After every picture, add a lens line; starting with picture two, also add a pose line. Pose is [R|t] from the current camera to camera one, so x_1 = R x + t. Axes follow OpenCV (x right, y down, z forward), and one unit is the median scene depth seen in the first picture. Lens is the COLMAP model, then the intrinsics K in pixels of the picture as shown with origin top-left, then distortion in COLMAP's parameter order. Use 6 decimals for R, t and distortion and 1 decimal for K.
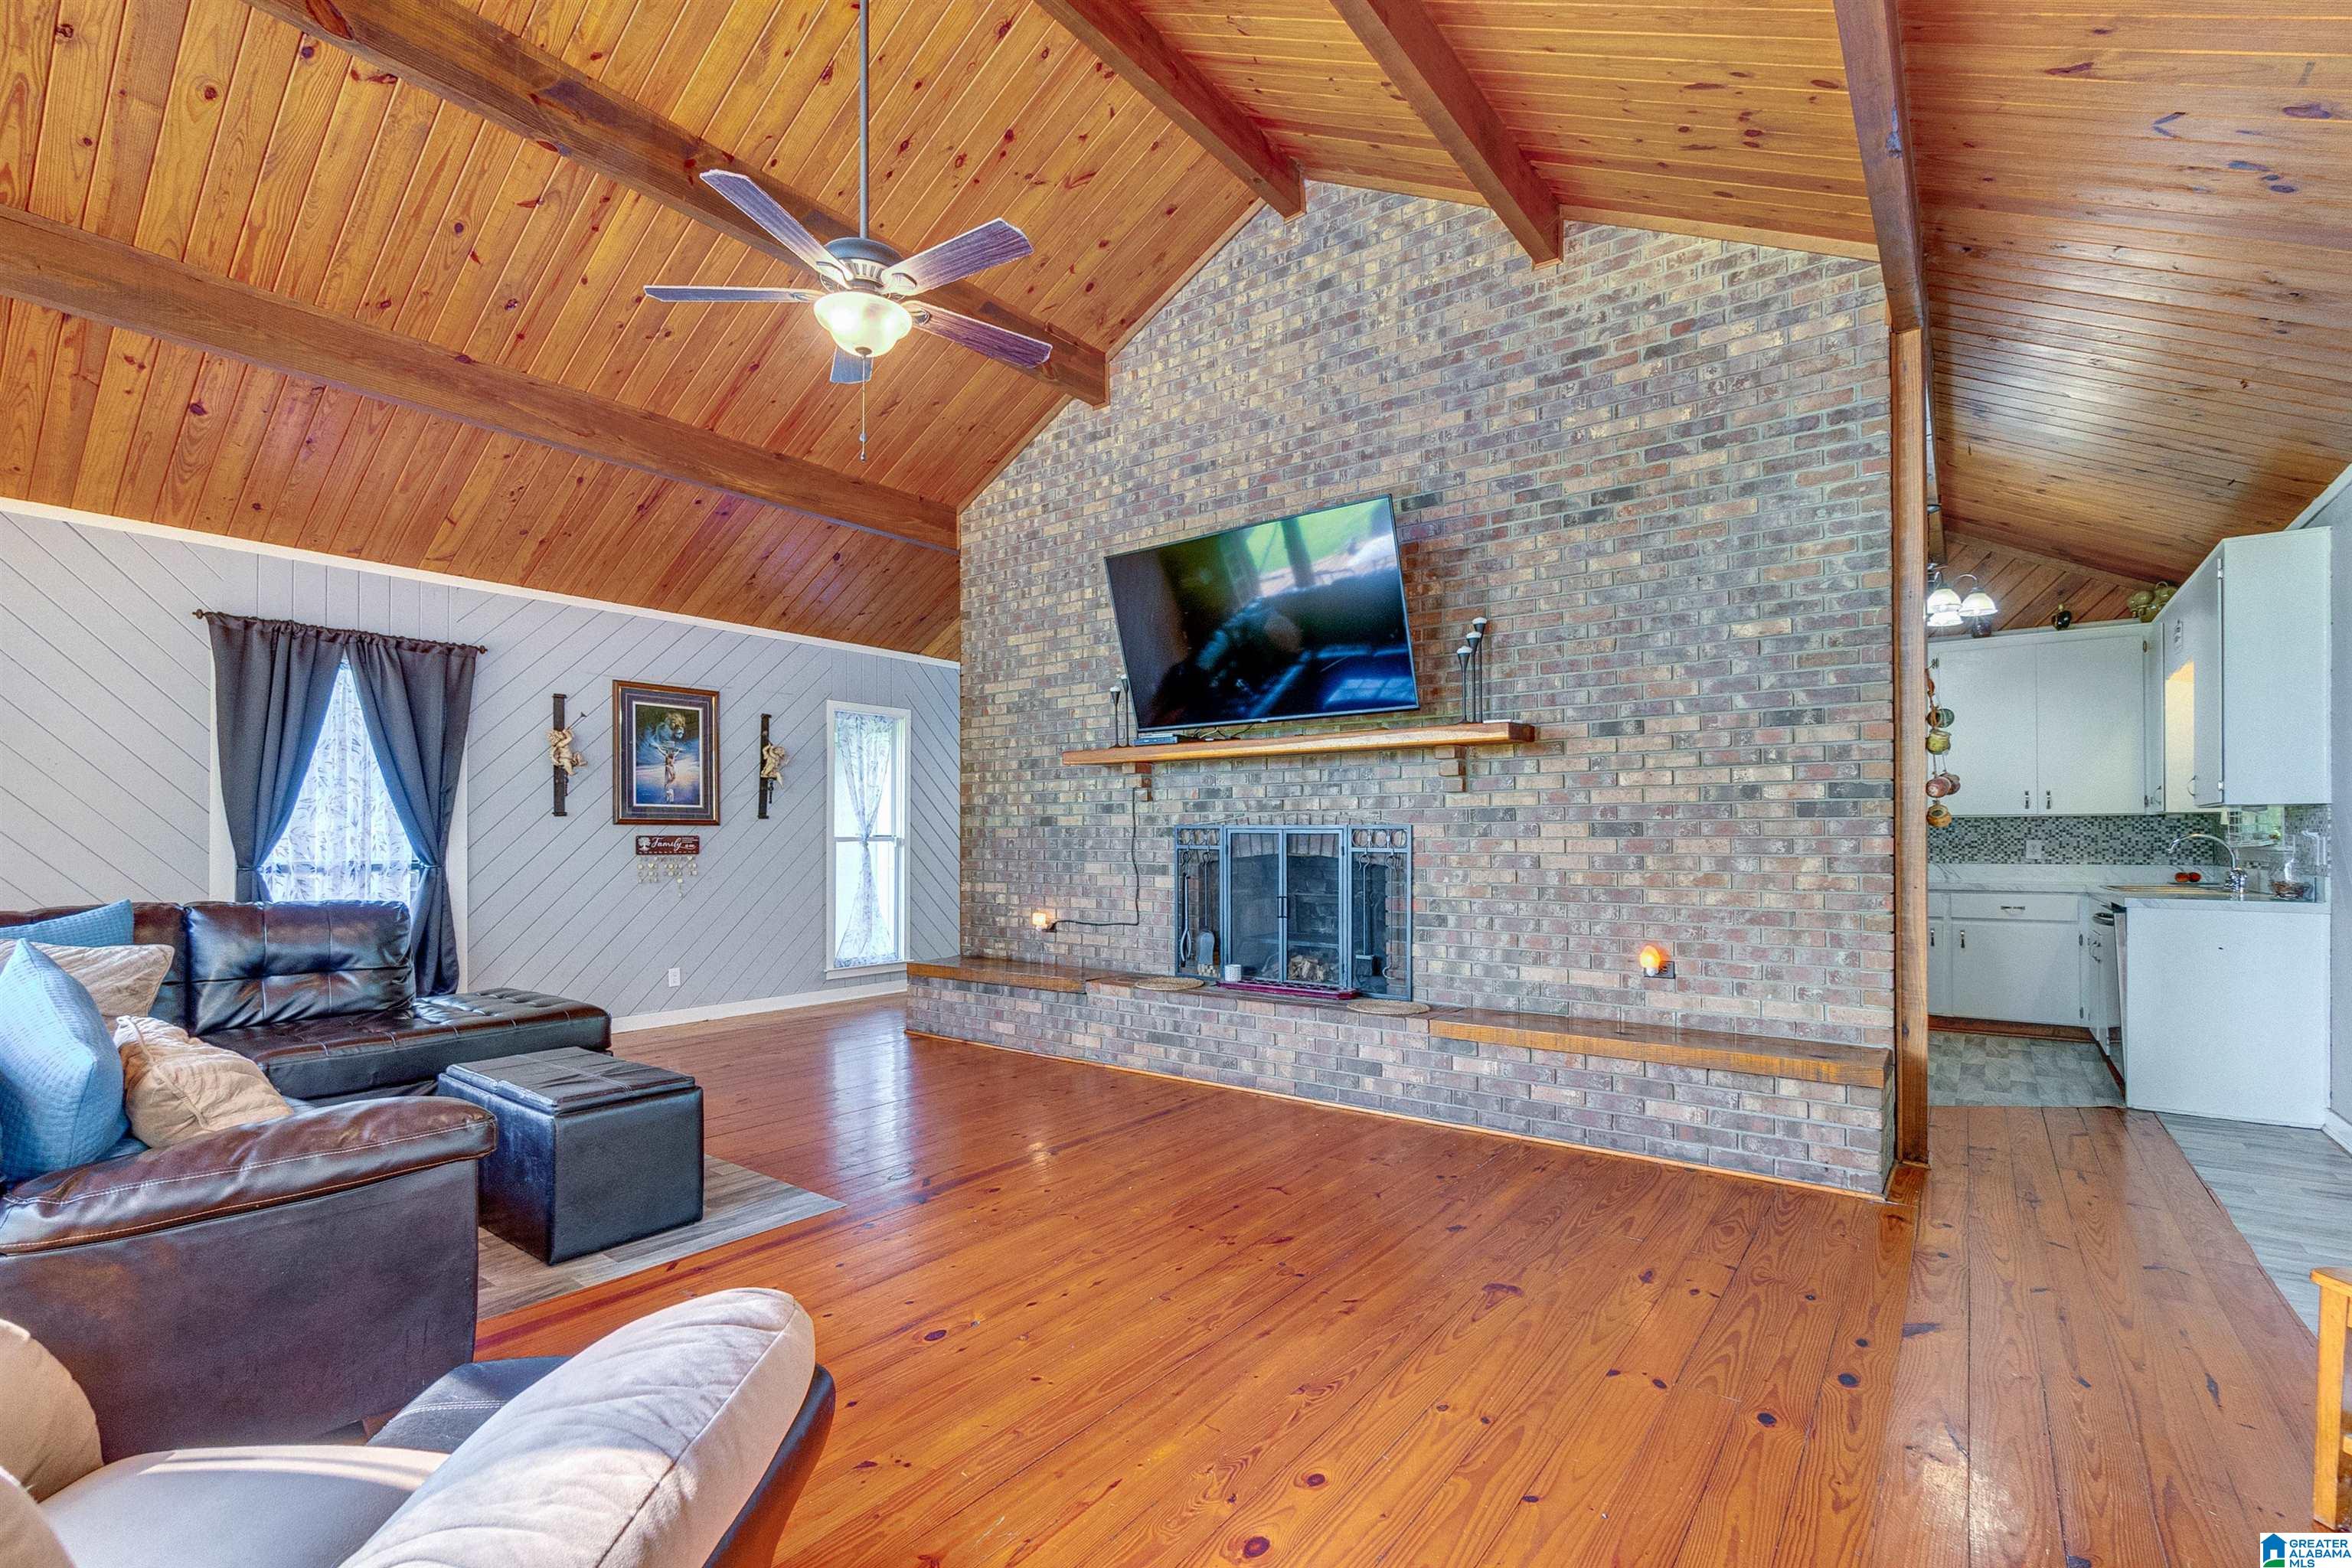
lens RADIAL K [[1045.3, 0, 1215.6], [0, 1045.3, 810.3], [0, 0, 1]] dist [0.000801, 0.002188]
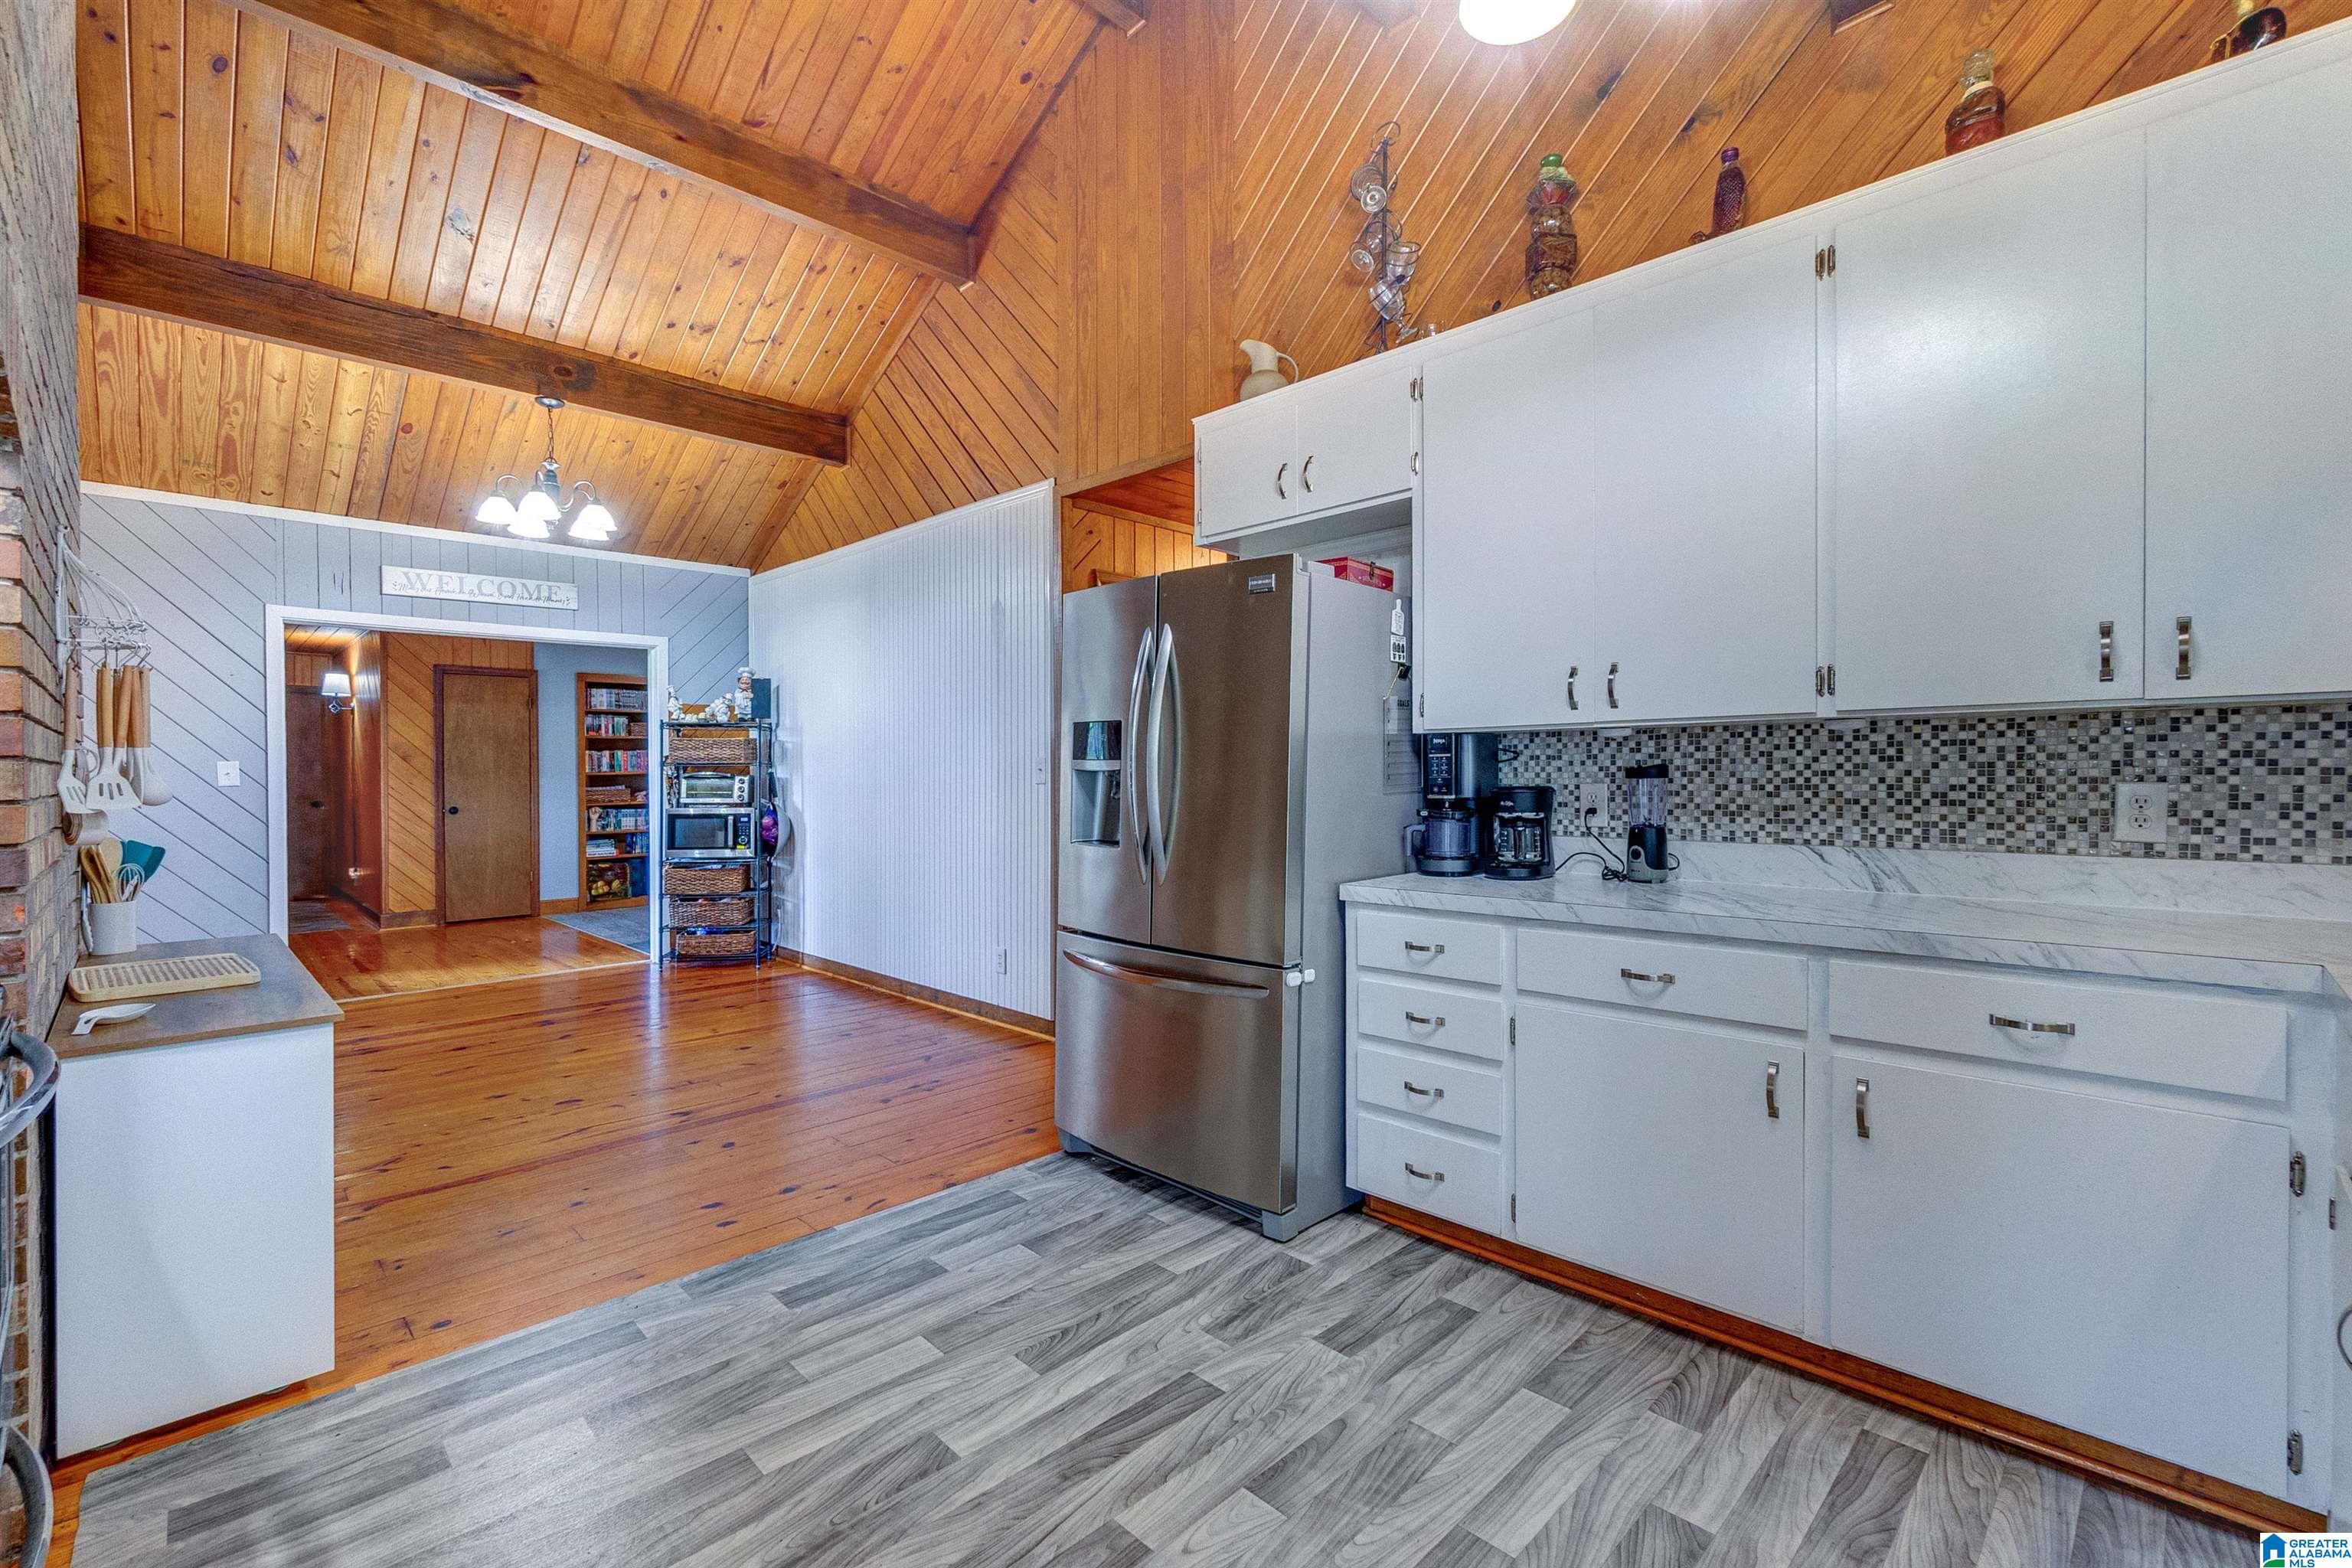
lens RADIAL K [[1019.3, 0, 1195.4], [0, 1019.3, 774.6], [0, 0, 1]] dist [-0.005905, 0.000798]
pose [[0.989241, -0.006874, -0.146130, 0.690164], [0.011688, 0.999416, 0.032111, 0.015818], [0.145824, -0.033473, 0.988744, 0.830624]]
